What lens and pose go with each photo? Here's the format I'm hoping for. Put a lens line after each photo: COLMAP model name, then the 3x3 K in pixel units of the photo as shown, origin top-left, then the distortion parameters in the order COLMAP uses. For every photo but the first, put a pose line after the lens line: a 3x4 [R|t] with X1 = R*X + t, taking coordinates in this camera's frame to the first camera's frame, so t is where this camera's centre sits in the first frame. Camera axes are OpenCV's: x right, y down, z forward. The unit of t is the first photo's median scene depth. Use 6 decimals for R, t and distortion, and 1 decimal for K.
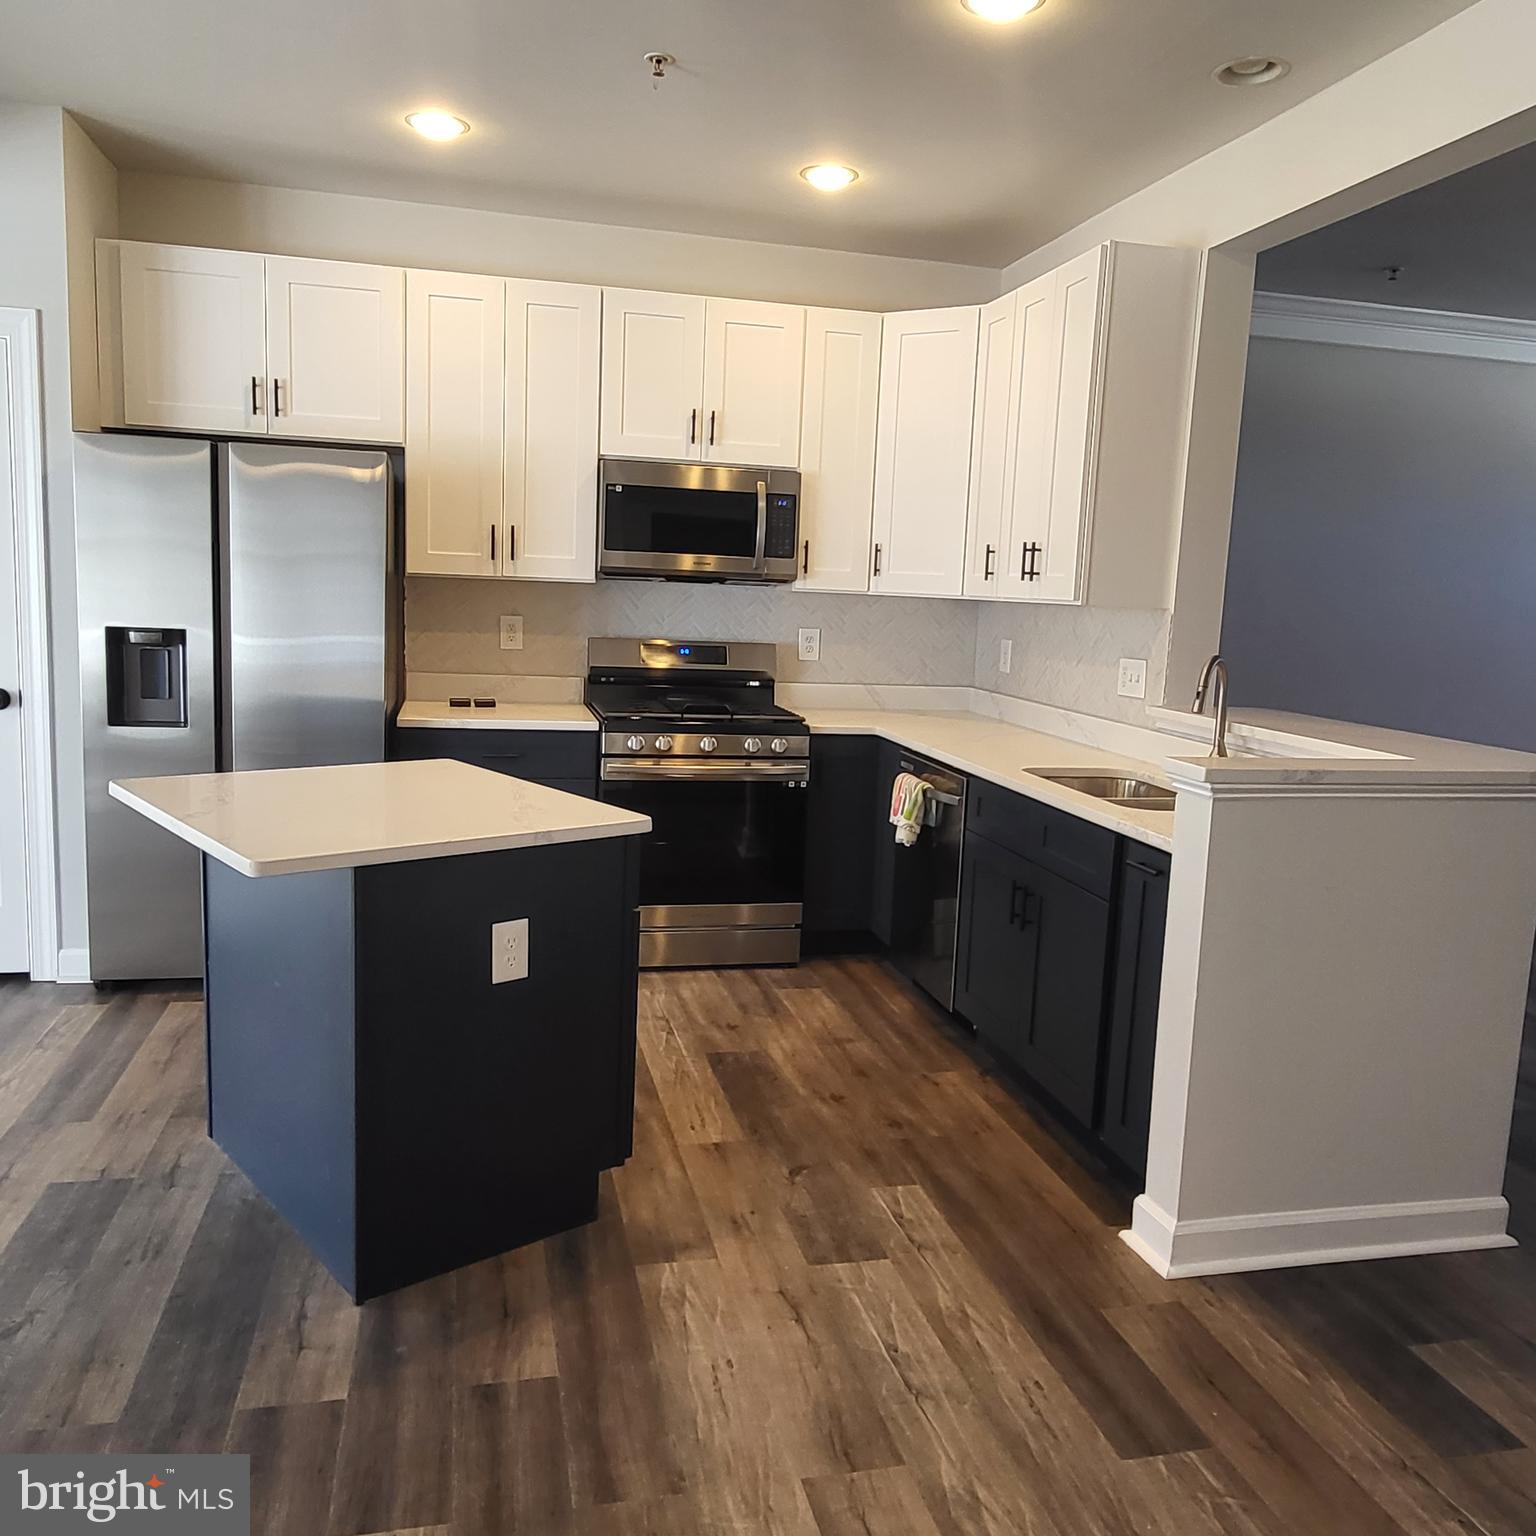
lens RADIAL K [[1253.2, 0, 767.3], [0, 1253.2, 759.5], [0, 0, 1]] dist [0.000147, -0.001957]
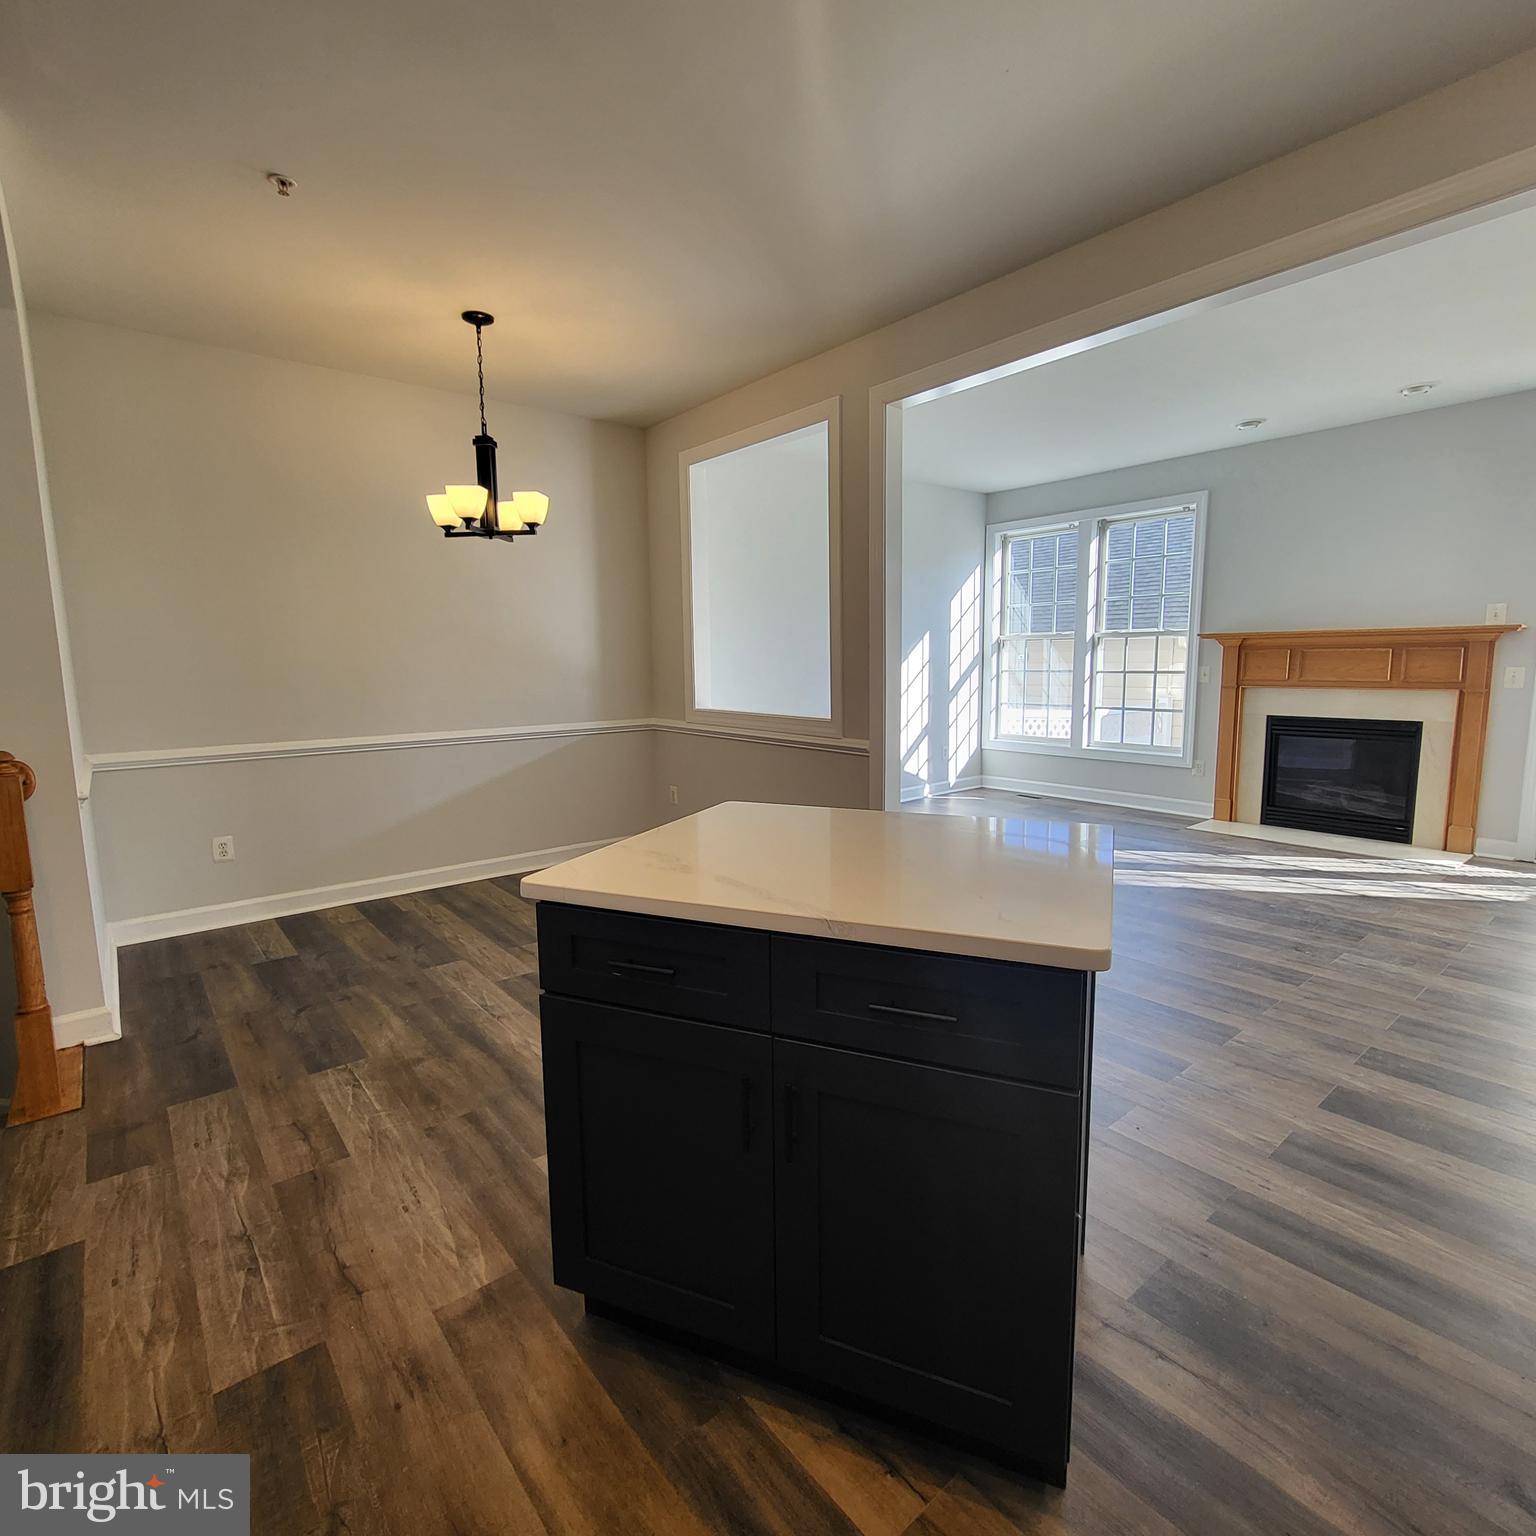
lens RADIAL K [[809.3, 0, 762.9], [0, 809.3, 758.4], [0, 0, 1]] dist [0.004126, -0.002606]
pose [[-0.898761, 0.024207, -0.437771, -0.005299], [-0.085947, 0.969375, 0.230053, -0.163254], [0.429933, 0.244388, -0.869156, 1.485175]]
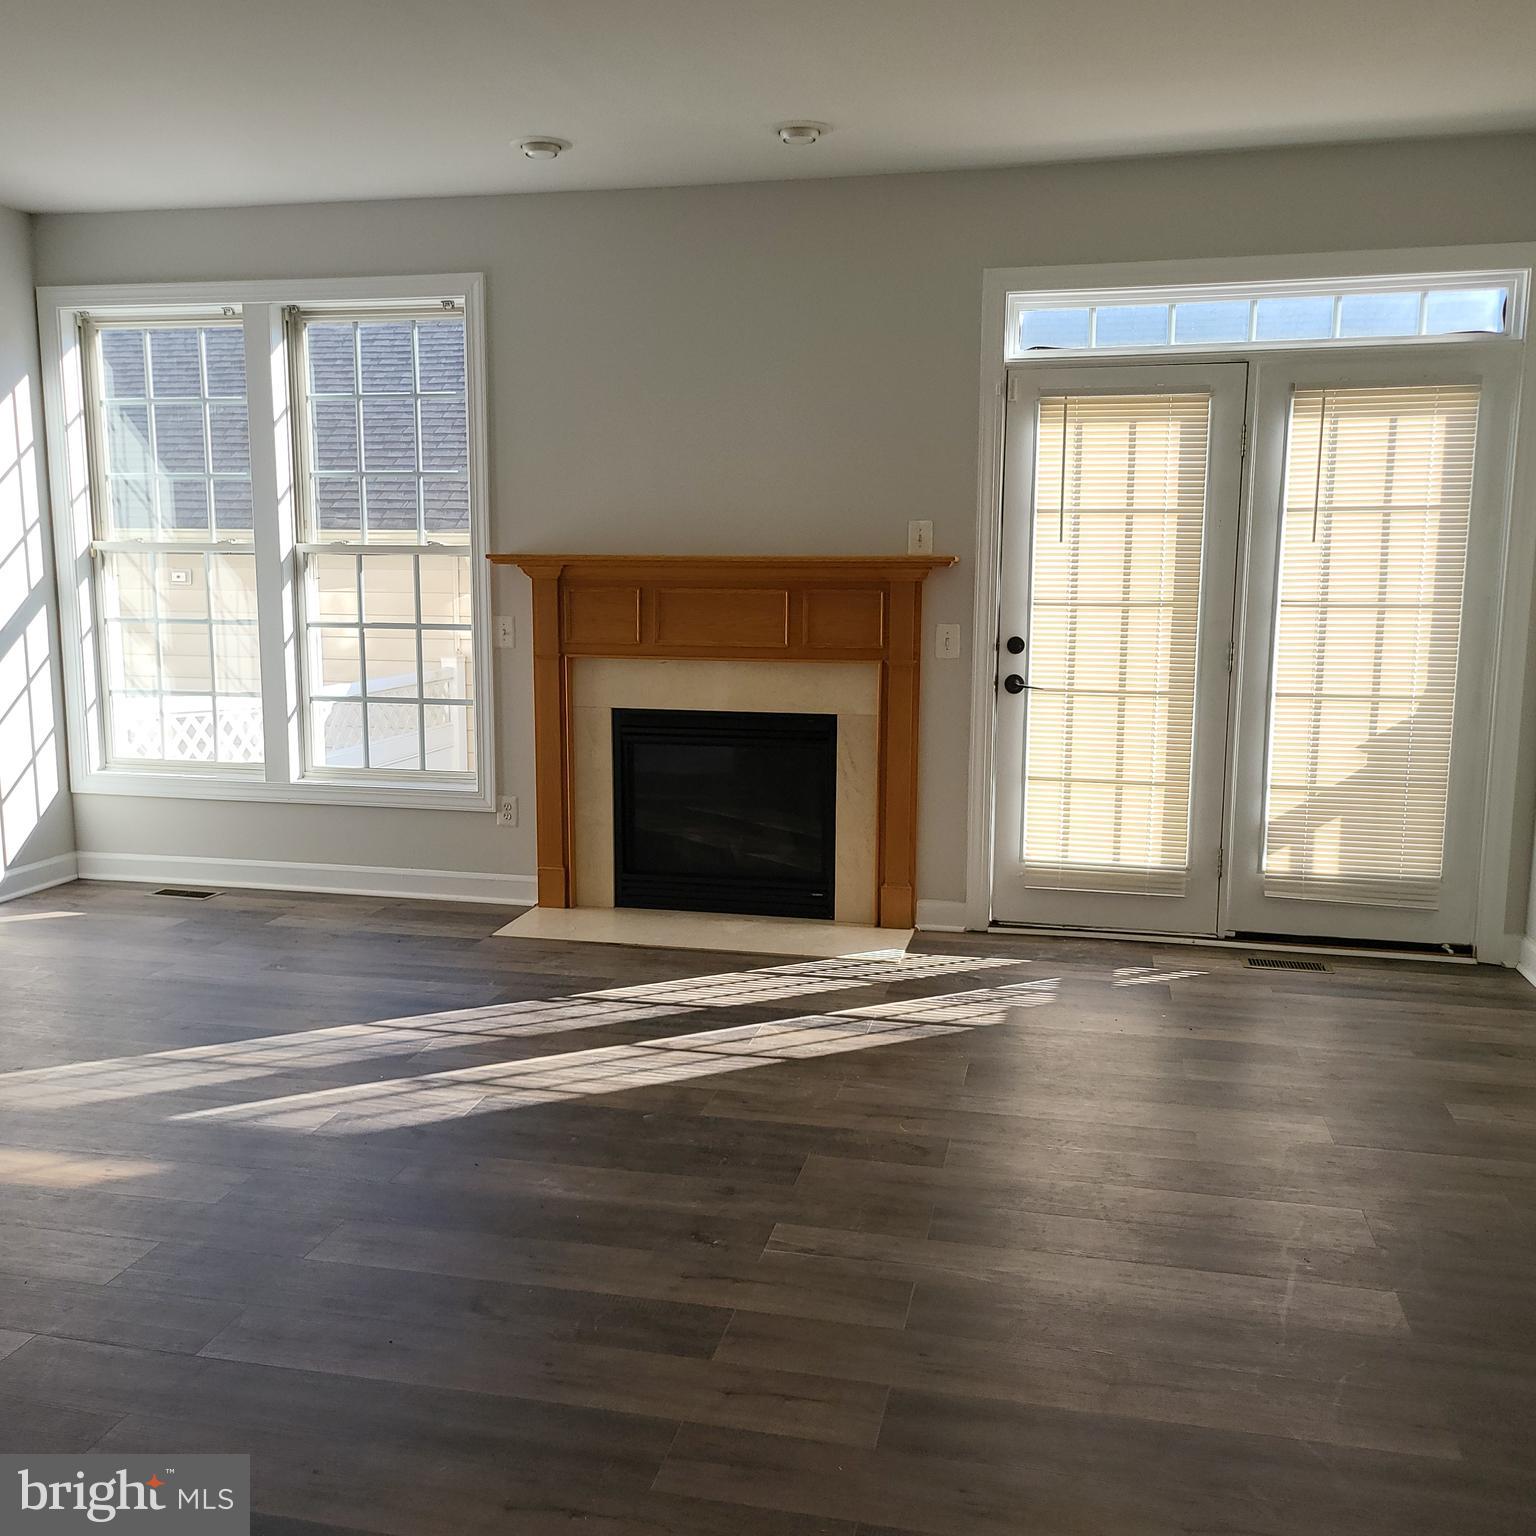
lens RADIAL K [[1461.3, 0, 771.5], [0, 1461.3, 770.9], [0, 0, 1]] dist [0.062243, 0.000000]
pose [[-0.436973, 0.084835, -0.895465, -0.337363], [-0.147675, 0.975267, 0.164458, -0.186386], [0.887269, 0.204101, -0.413638, 1.268990]]
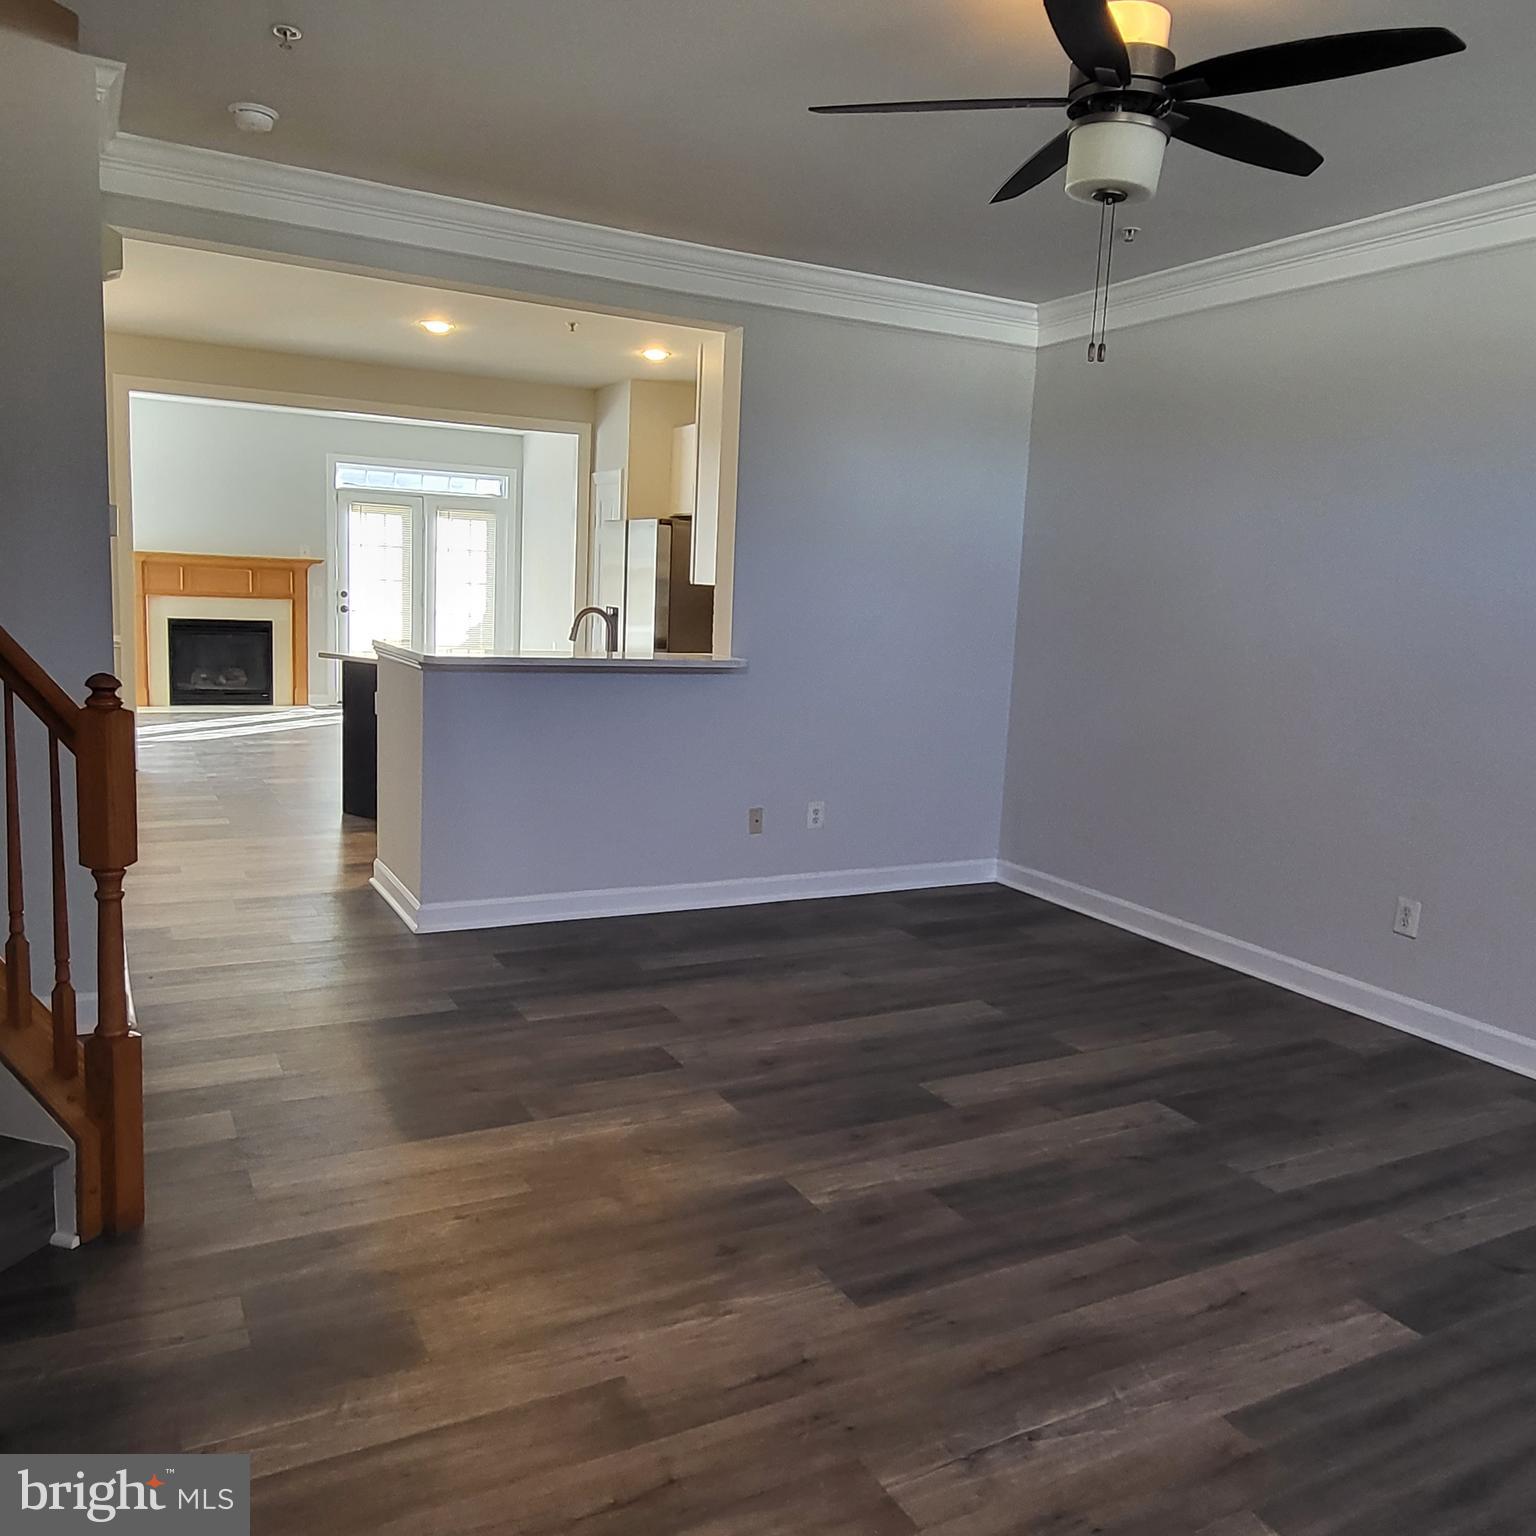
lens RADIAL K [[1254.8, 0, 765.6], [0, 1254.8, 768.5], [0, 0, 1]] dist [-0.000870, 0.008477]
pose [[0.259486, 0.113218, -0.959087, 2.326663], [-0.169364, 0.983048, 0.070225, -0.043249], [0.950780, 0.144213, 0.274262, 1.017702]]
